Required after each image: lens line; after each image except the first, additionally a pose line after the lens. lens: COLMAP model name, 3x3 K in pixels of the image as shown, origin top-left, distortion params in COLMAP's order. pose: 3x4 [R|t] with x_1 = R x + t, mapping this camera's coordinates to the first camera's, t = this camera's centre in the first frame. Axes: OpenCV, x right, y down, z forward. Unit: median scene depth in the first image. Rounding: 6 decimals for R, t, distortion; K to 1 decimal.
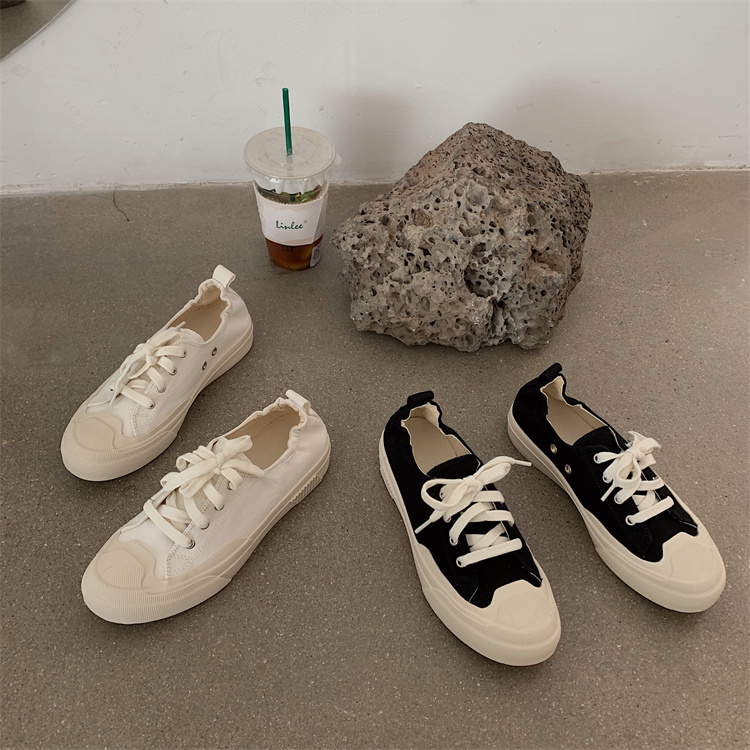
lens RADIAL K [[764.8, 0, 372.7], [0, 764.8, 378.0], [0, 0, 1]] dist [0.115660, -0.279309]
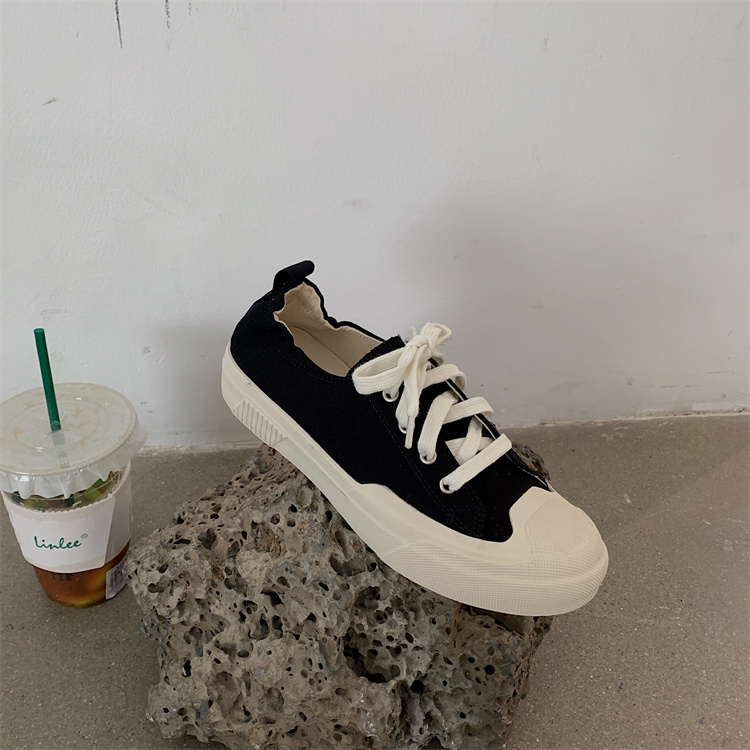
lens RADIAL K [[764.8, 0, 372.7], [0, 764.8, 378.0], [0, 0, 1]] dist [0.115660, -0.279309]
pose [[0.997526, -0.022135, 0.066716, 0.105416], [0.038843, 0.964631, -0.260728, -0.169943], [-0.058585, 0.262674, 0.963104, 0.413470]]
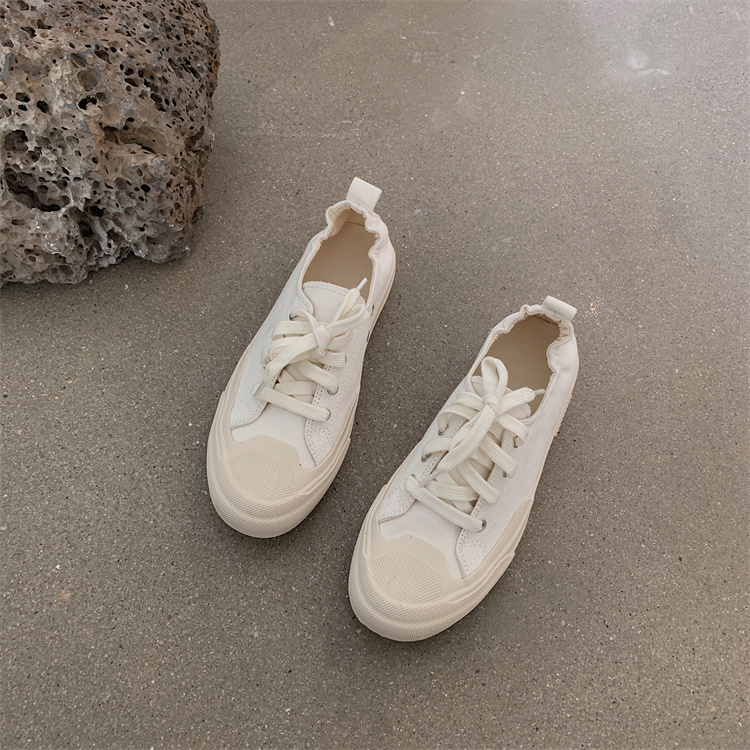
lens RADIAL K [[783.0, 0, 375.0], [0, 783.0, 375.0], [0, 0, 1]] dist [0.002111, 0.006006]
pose [[0.968837, -0.206773, 0.136382, 0.286033], [0.160686, 0.943673, 0.289242, -0.121509], [-0.188508, -0.258314, 0.947491, 0.286119]]
